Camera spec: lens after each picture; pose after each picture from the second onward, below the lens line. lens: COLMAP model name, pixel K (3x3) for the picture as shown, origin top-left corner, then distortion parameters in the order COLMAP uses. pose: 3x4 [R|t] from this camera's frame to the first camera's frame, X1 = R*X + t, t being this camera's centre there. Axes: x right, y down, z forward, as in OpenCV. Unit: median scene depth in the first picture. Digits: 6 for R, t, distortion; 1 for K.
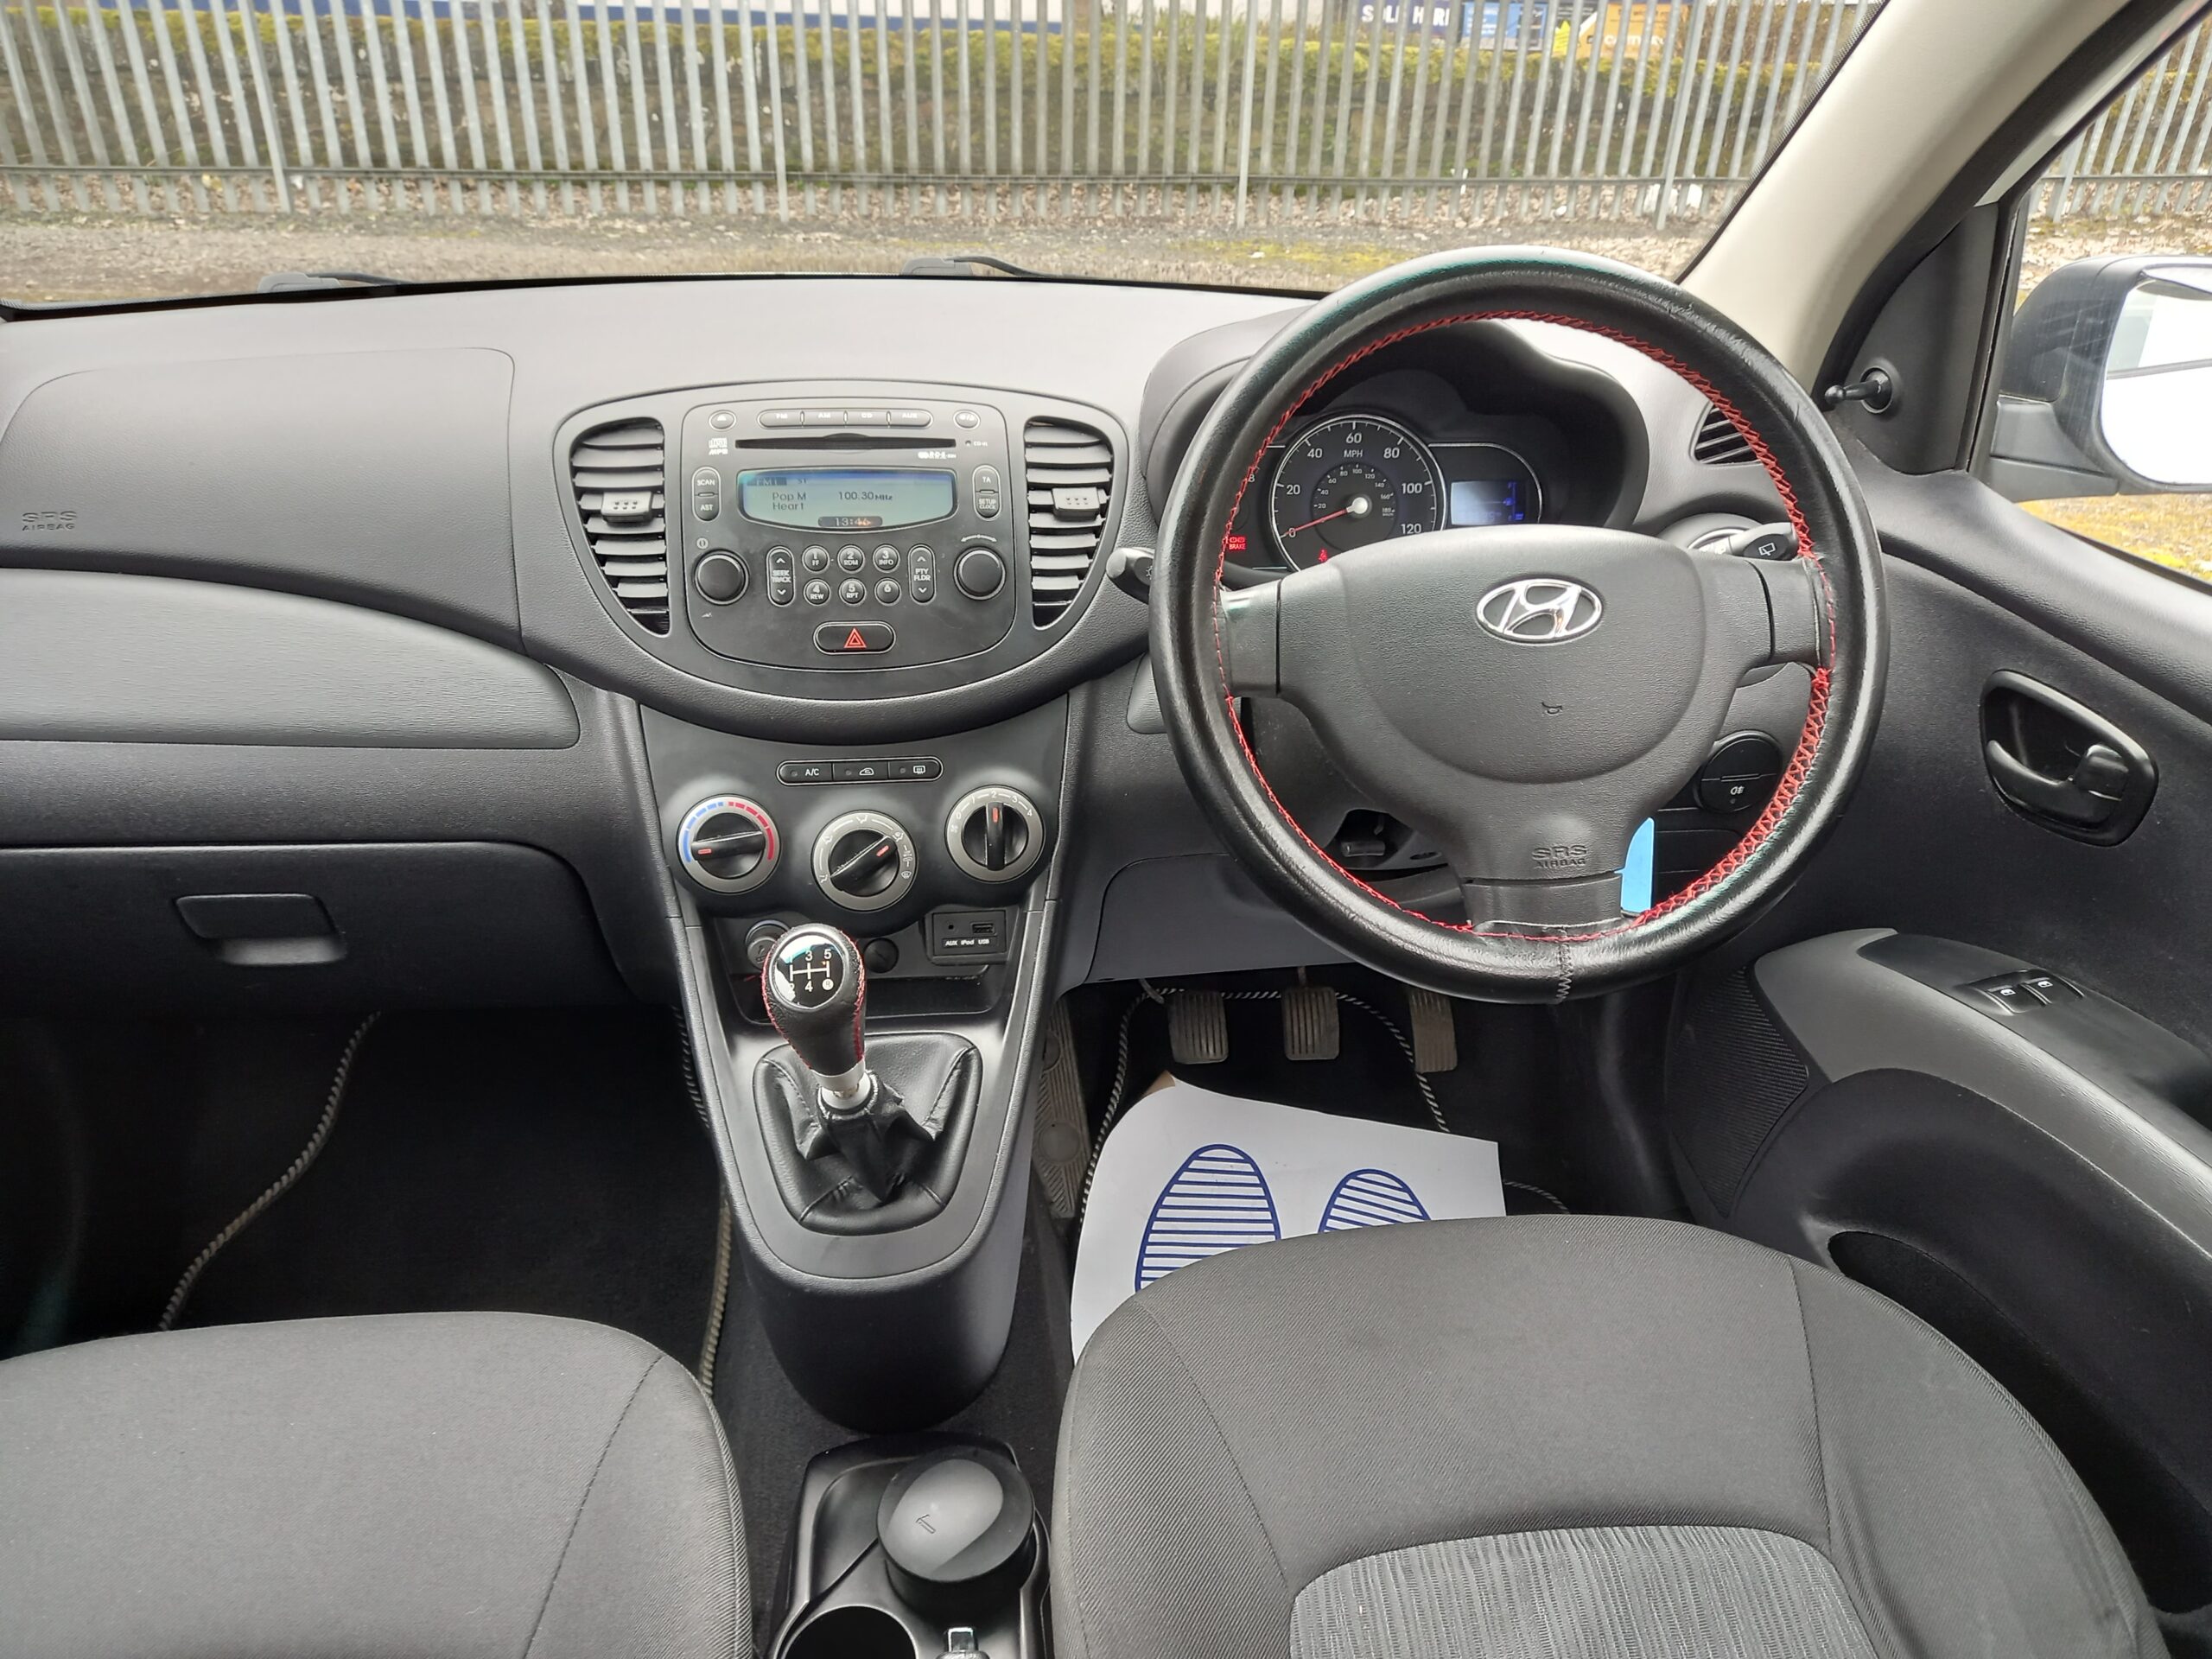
lens RADIAL K [[1610.4, 0, 1100.4], [0, 1610.4, 838.5], [0, 0, 1]] dist [0.077256, -0.084405]
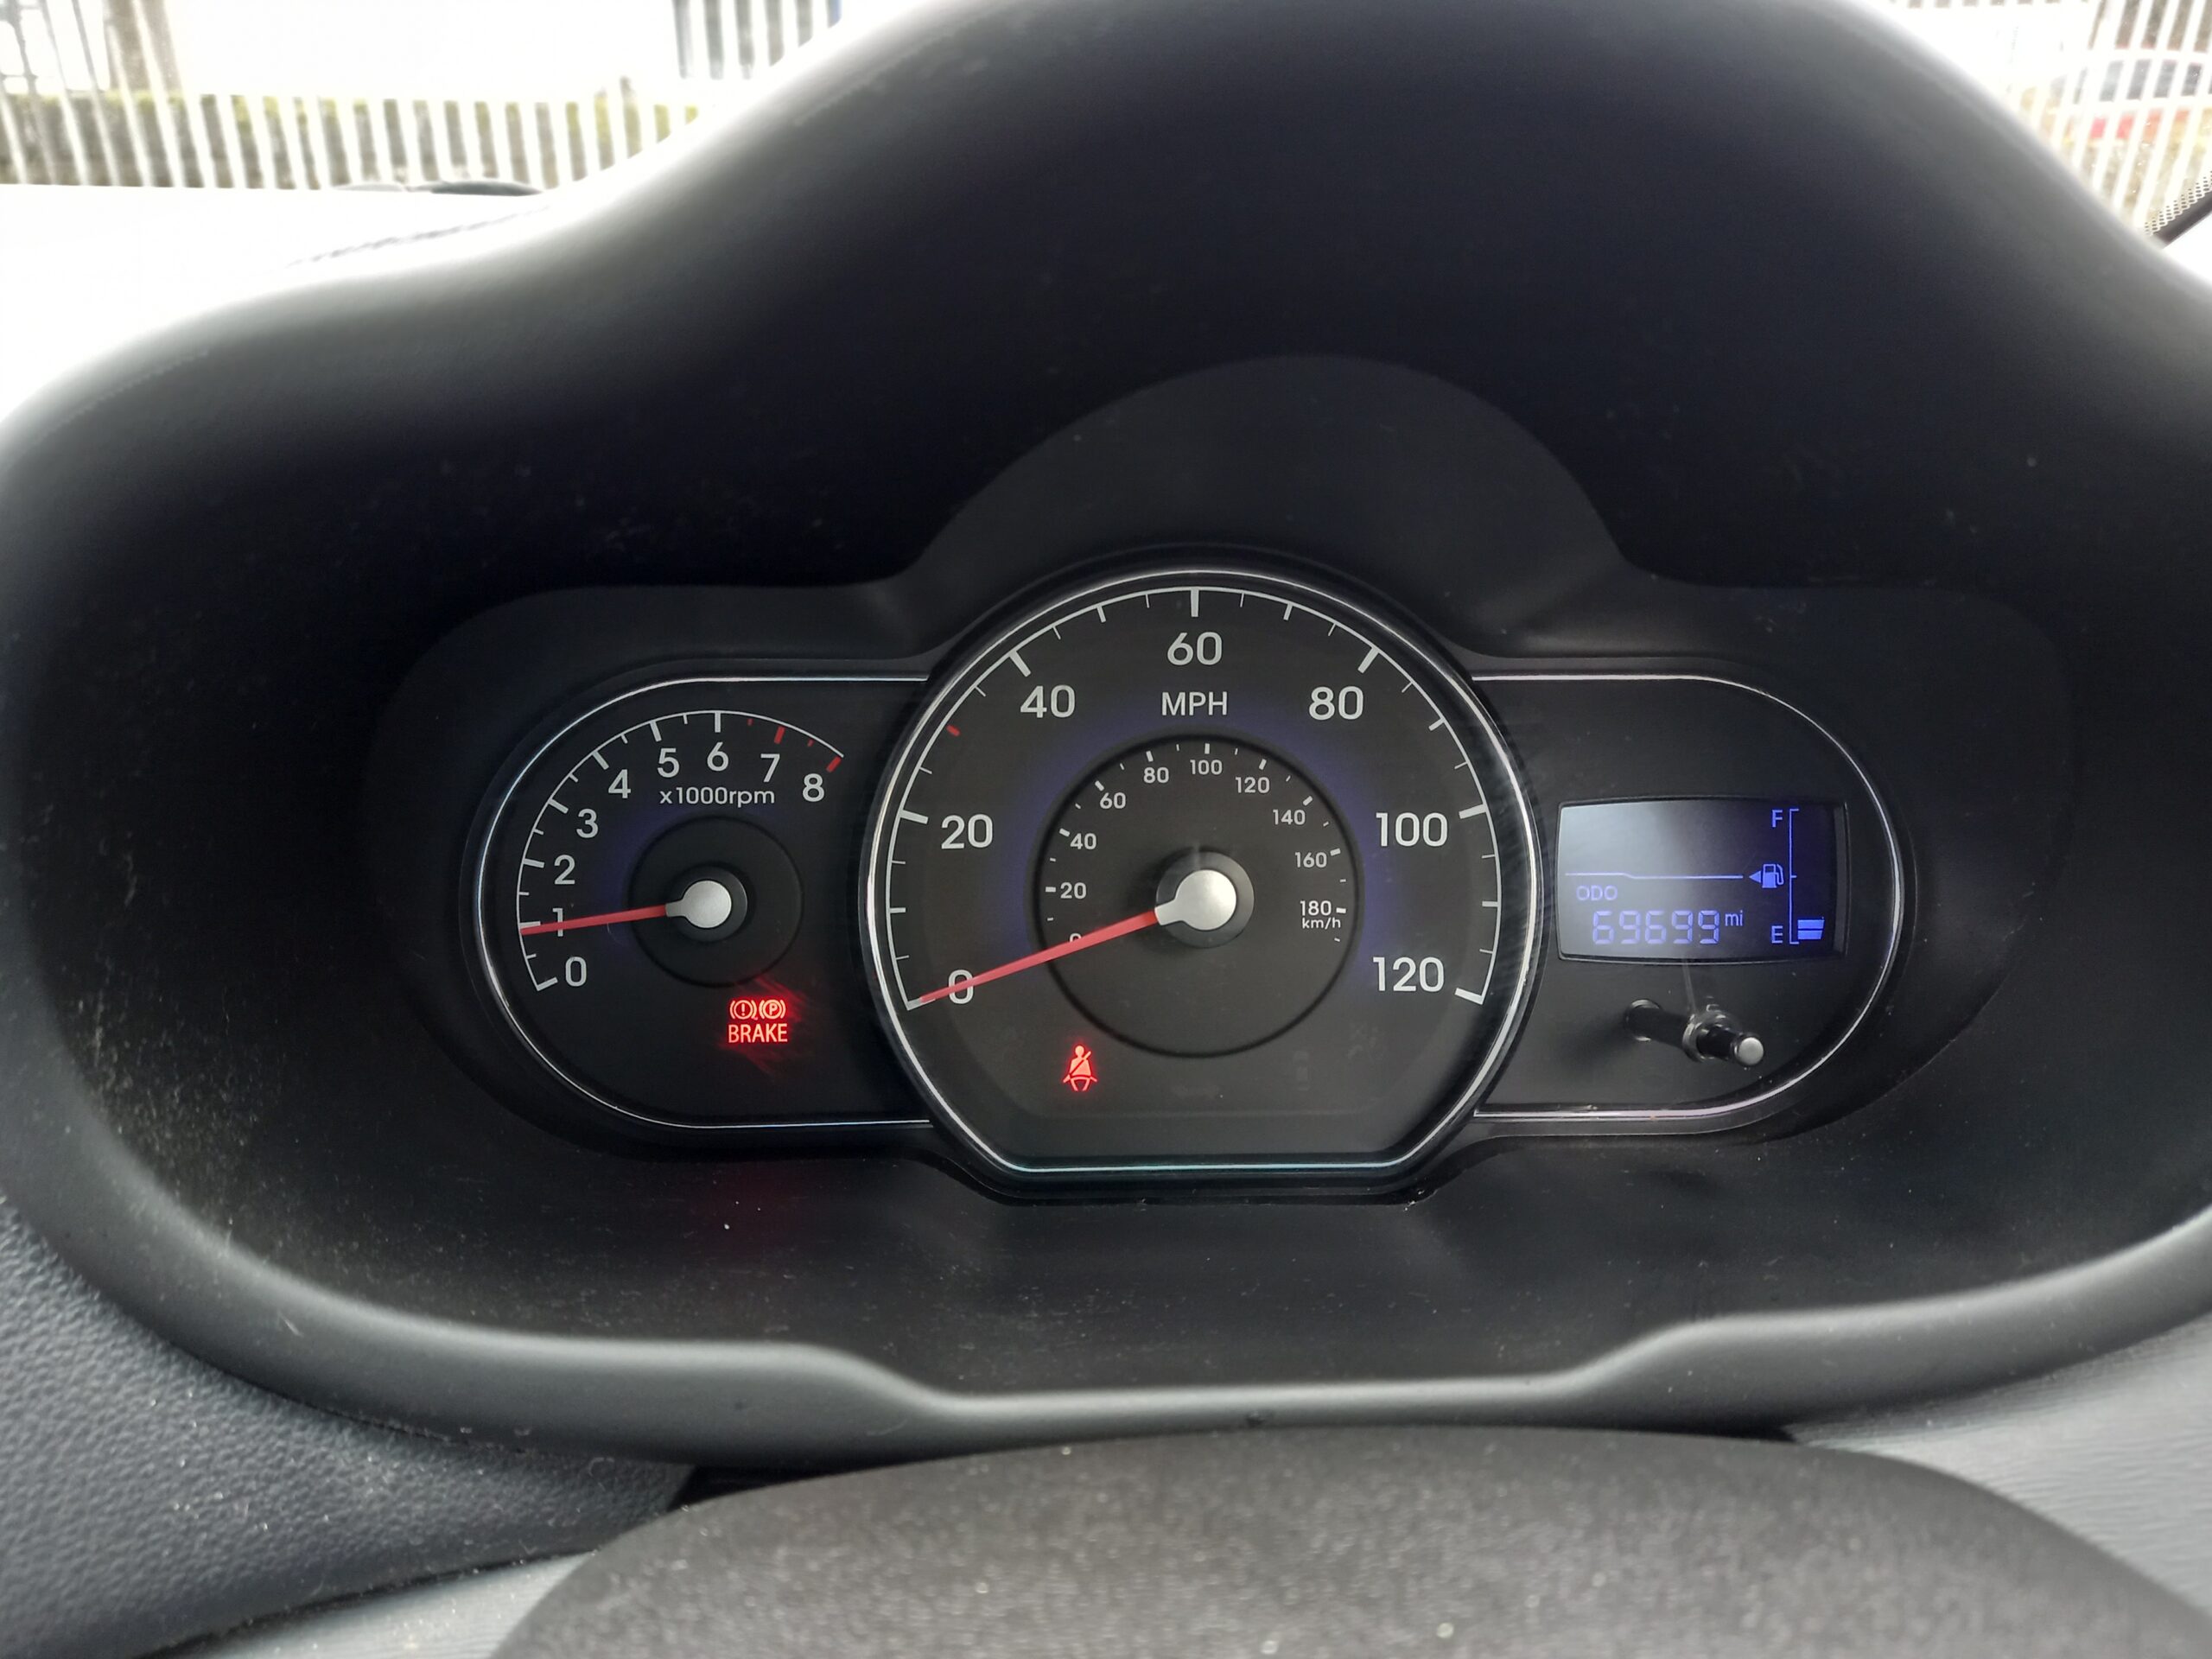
lens RADIAL K [[1610.4, 0, 1100.4], [0, 1610.4, 838.5], [0, 0, 1]] dist [0.077256, -0.084405]
pose [[0.996847, 0.018829, -0.077077, 0.184707], [-0.025529, 0.995891, -0.086884, -0.217783], [0.075124, 0.088578, 0.993232, 0.832768]]
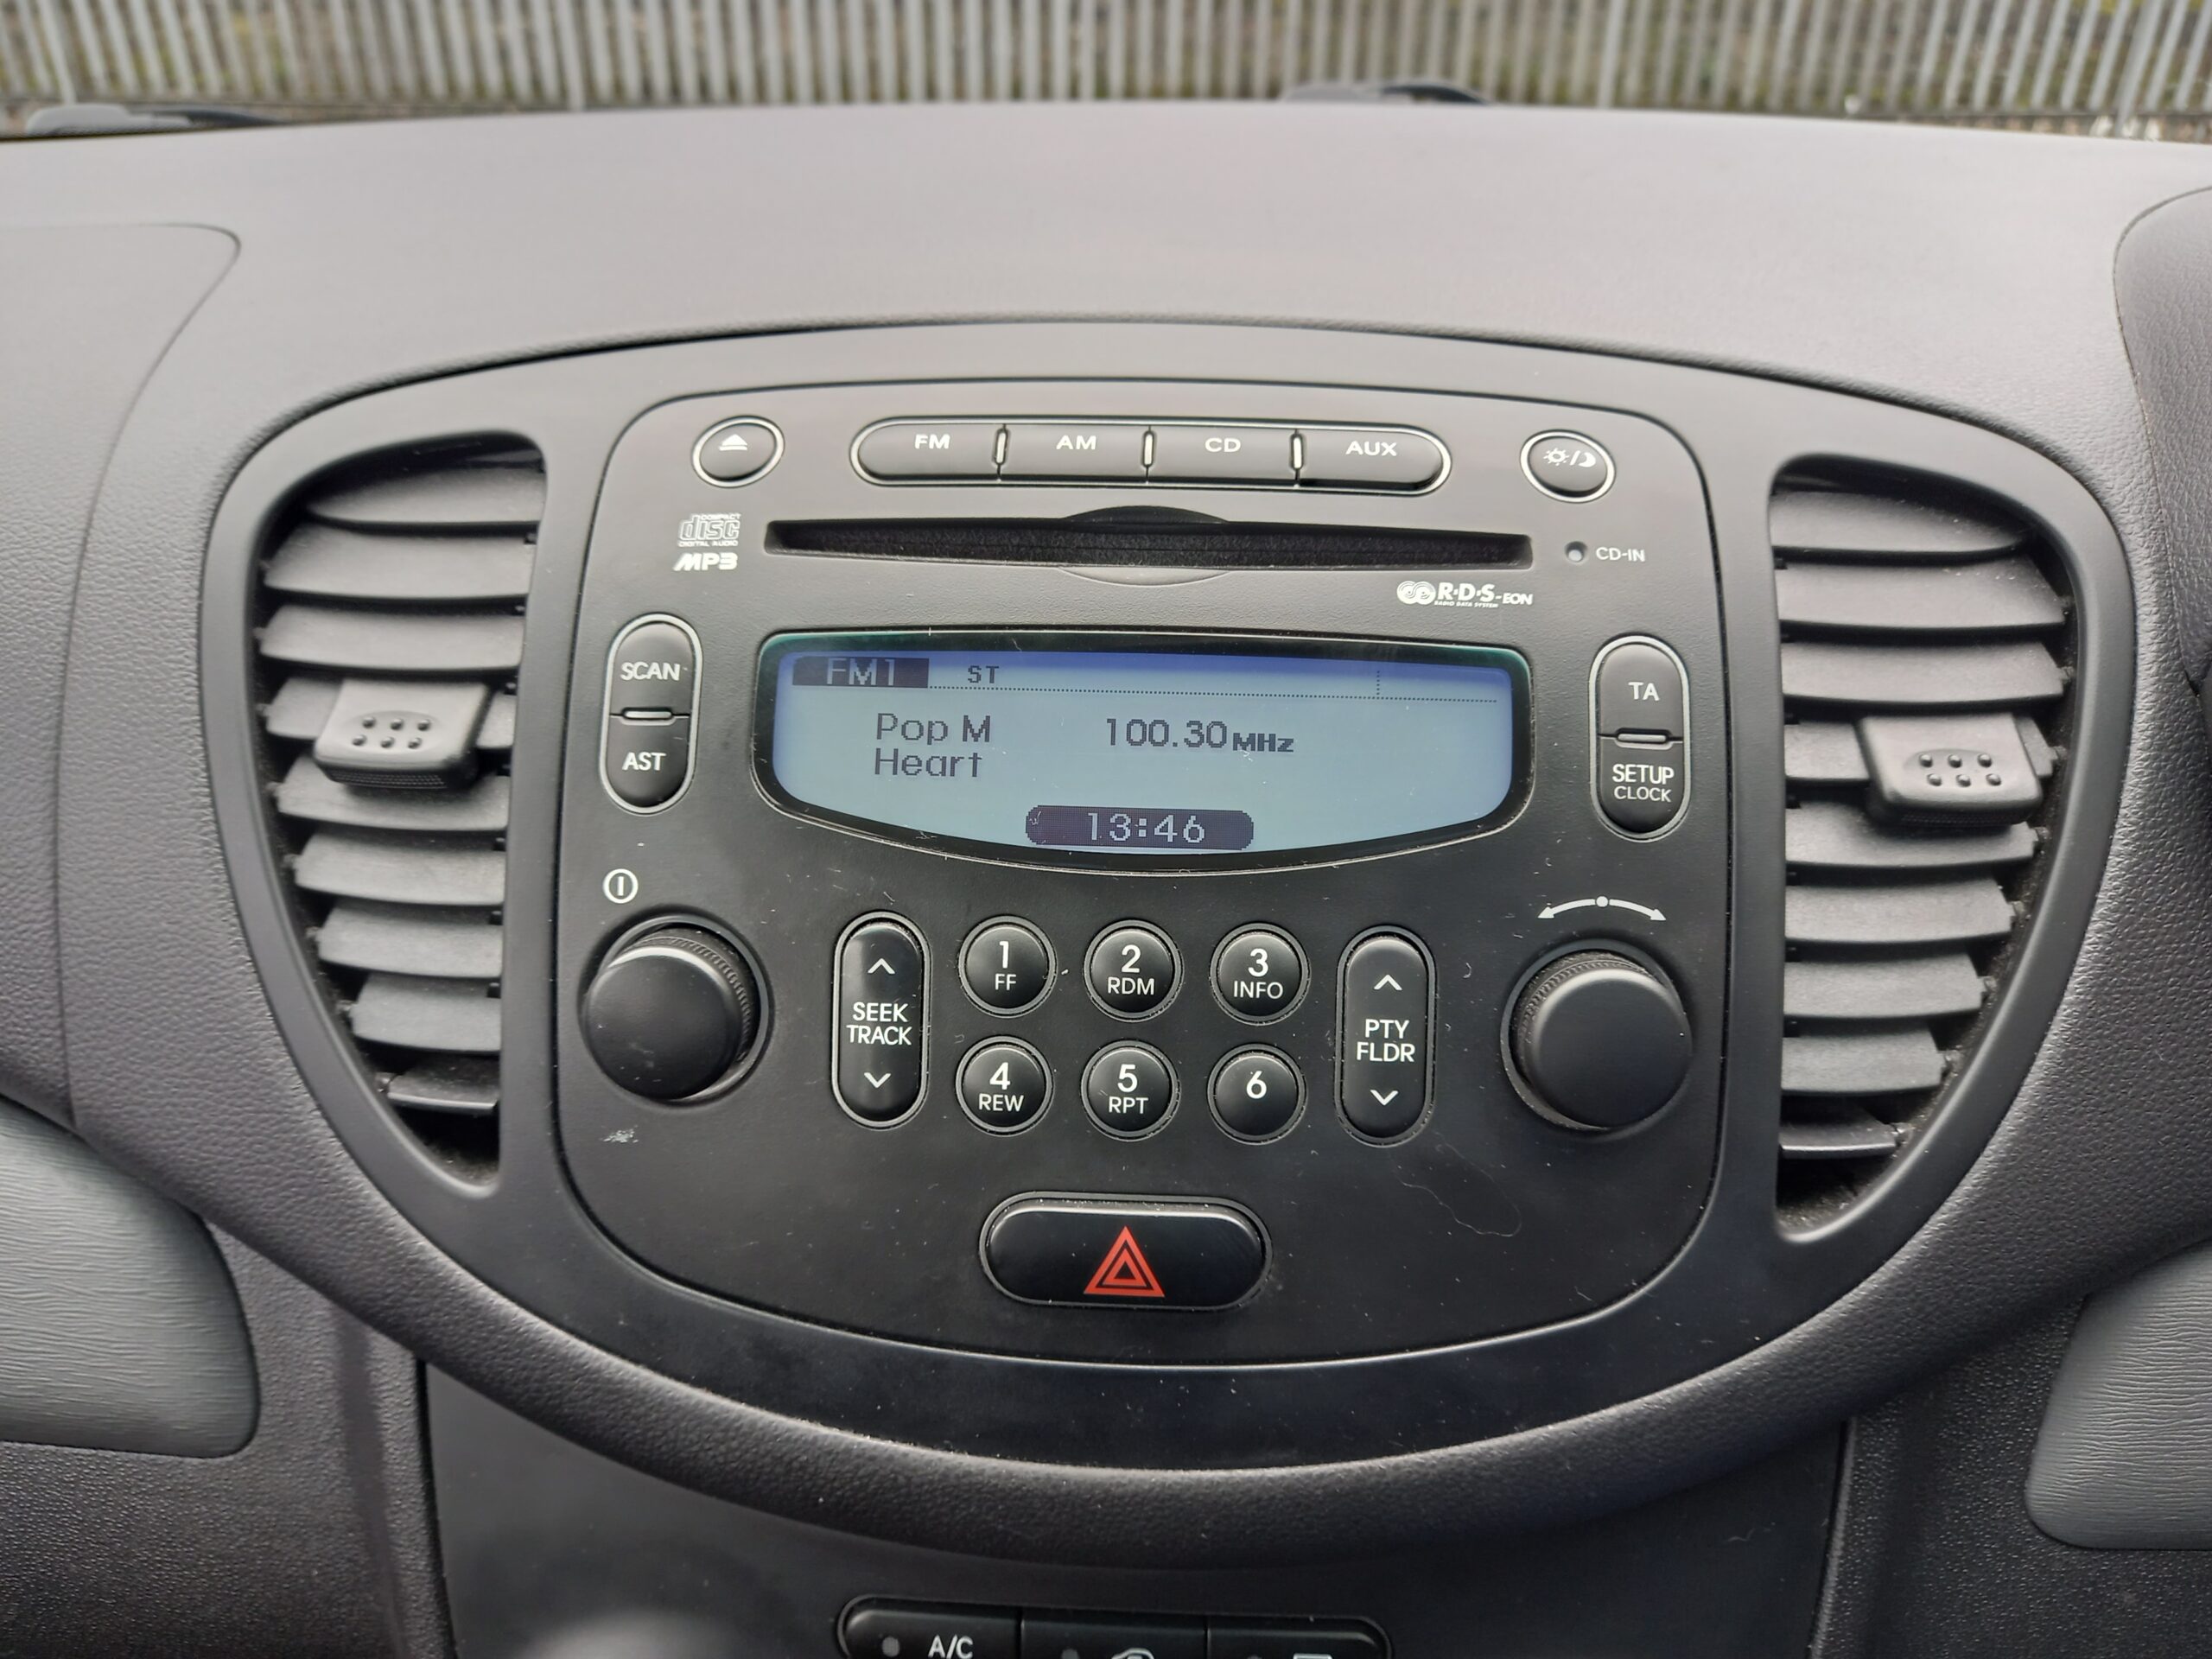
lens RADIAL K [[1653.1, 0, 1087.7], [0, 1653.1, 830.9], [0, 0, 1]] dist [0.065257, -0.101406]
pose [[0.983750, 0.069705, -0.165458, -0.113303], [-0.066786, 0.997499, 0.023148, -0.196999], [0.166658, -0.011721, 0.985945, 0.701178]]
